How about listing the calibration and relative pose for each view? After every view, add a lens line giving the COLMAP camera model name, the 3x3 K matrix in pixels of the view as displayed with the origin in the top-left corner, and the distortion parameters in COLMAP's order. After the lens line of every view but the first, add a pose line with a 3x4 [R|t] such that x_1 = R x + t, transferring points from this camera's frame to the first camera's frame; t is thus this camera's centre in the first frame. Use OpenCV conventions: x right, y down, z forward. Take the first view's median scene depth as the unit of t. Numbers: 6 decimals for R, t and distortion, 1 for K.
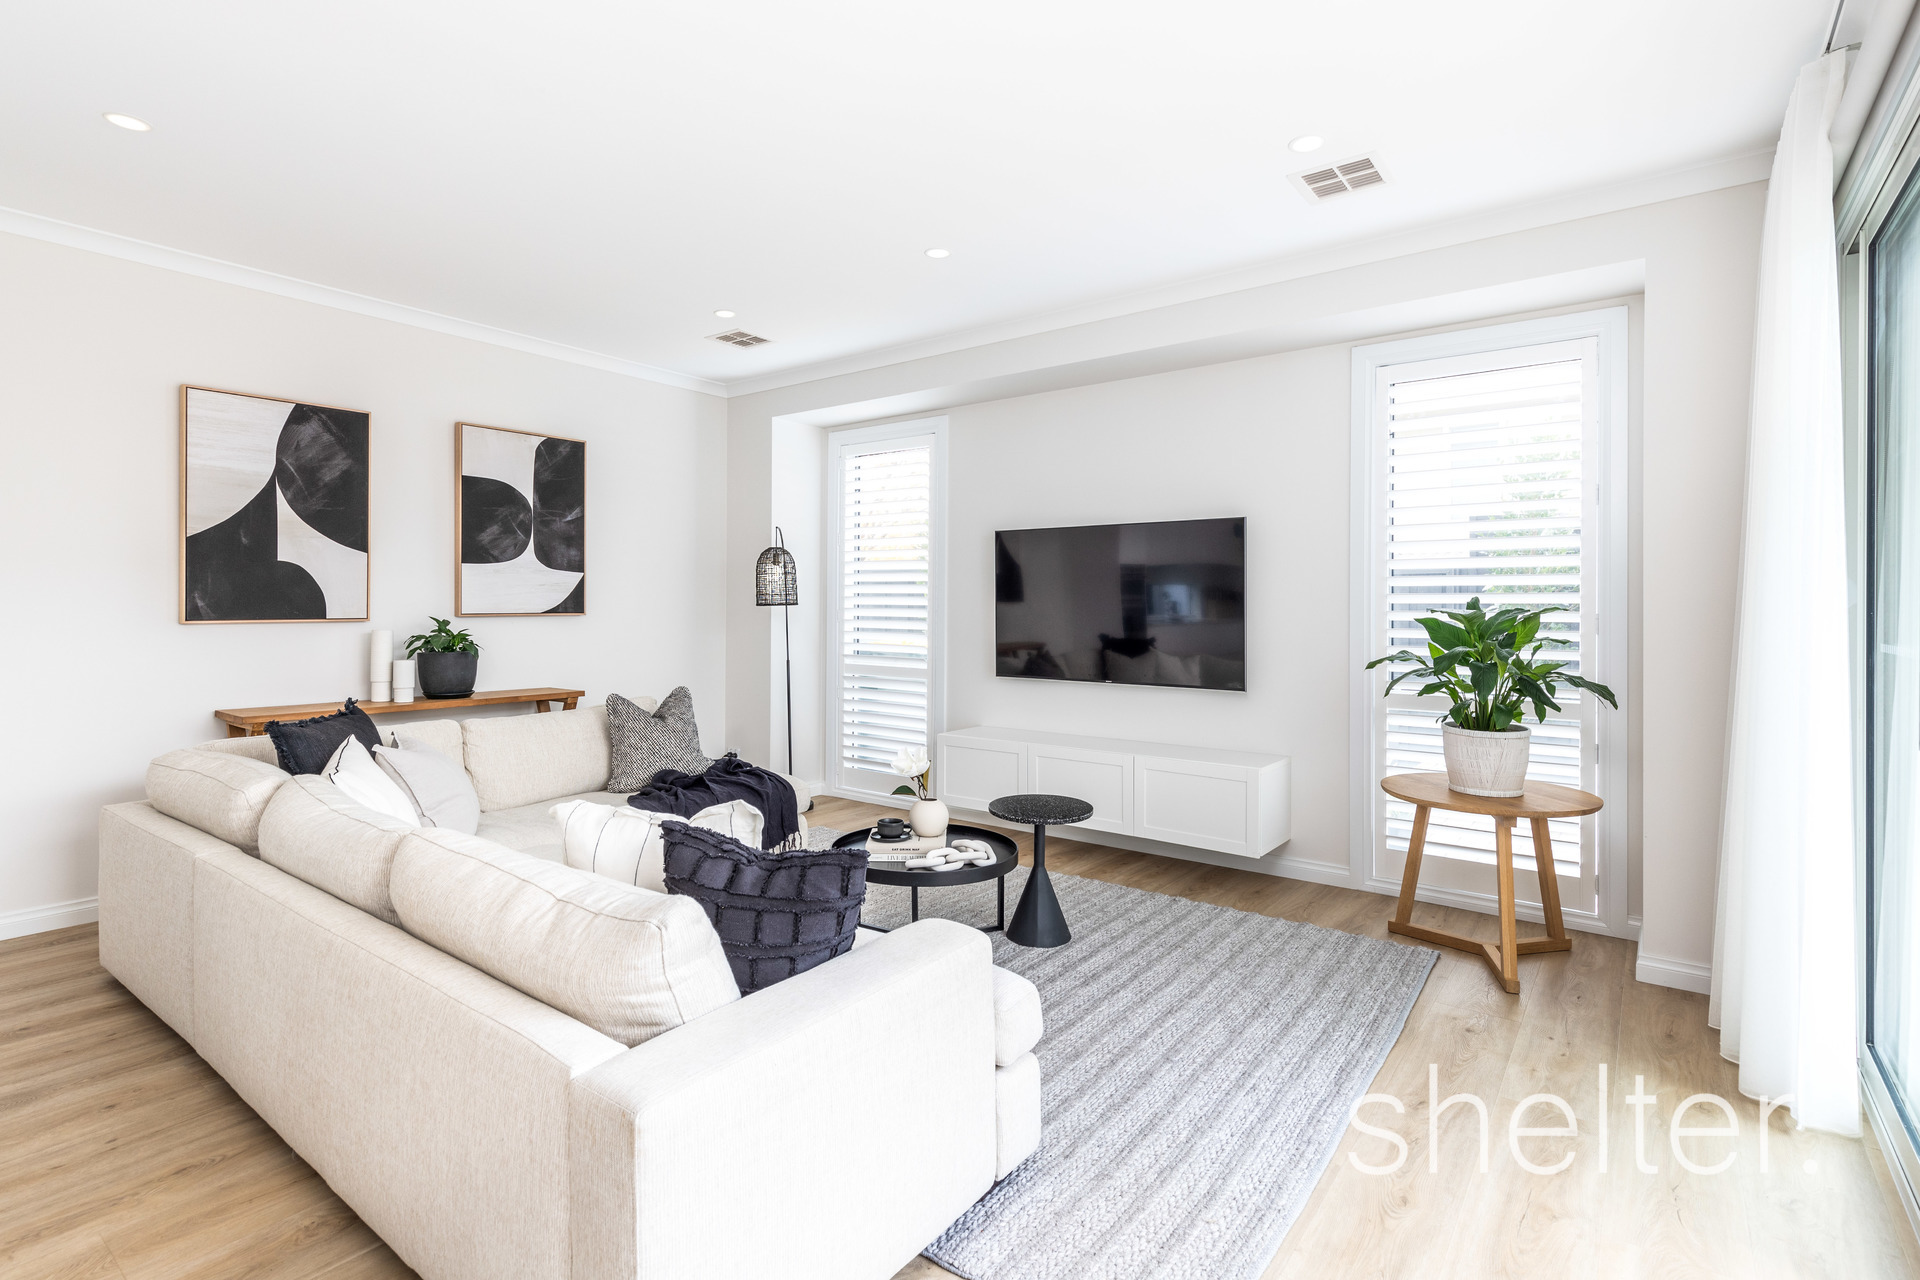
lens RADIAL K [[915.2, 0, 963.5], [0, 915.2, 610.0], [0, 0, 1]] dist [0.000536, -0.000017]
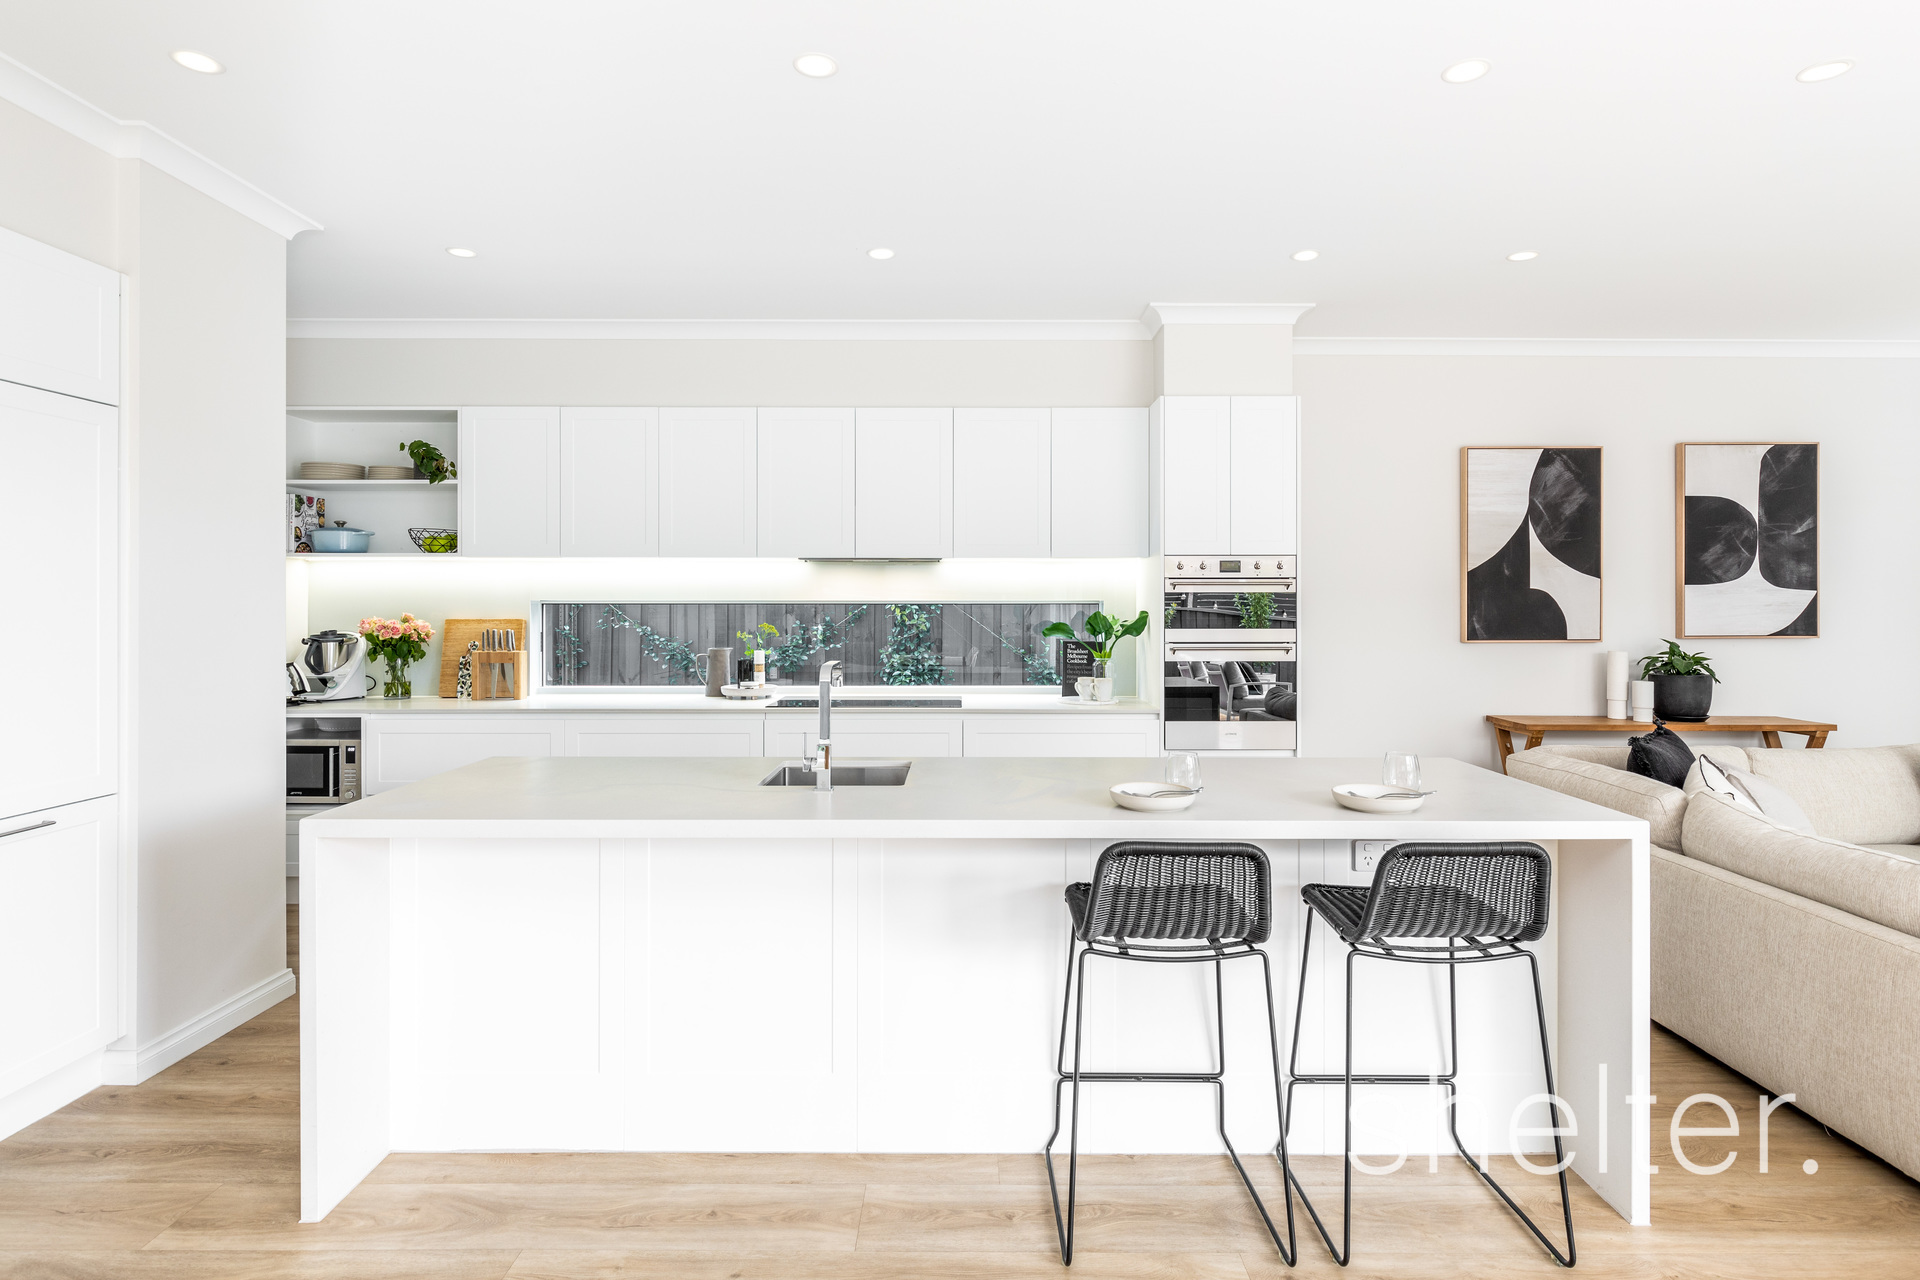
lens RADIAL K [[915.2, 0, 963.5], [0, 915.2, 610.0], [0, 0, 1]] dist [0.000536, -0.000017]
pose [[0.603378, 0.000175, -0.797455, -0.233730], [-0.002891, 0.999994, -0.001968, -0.020020], [0.797450, 0.003493, 0.603375, -0.226866]]
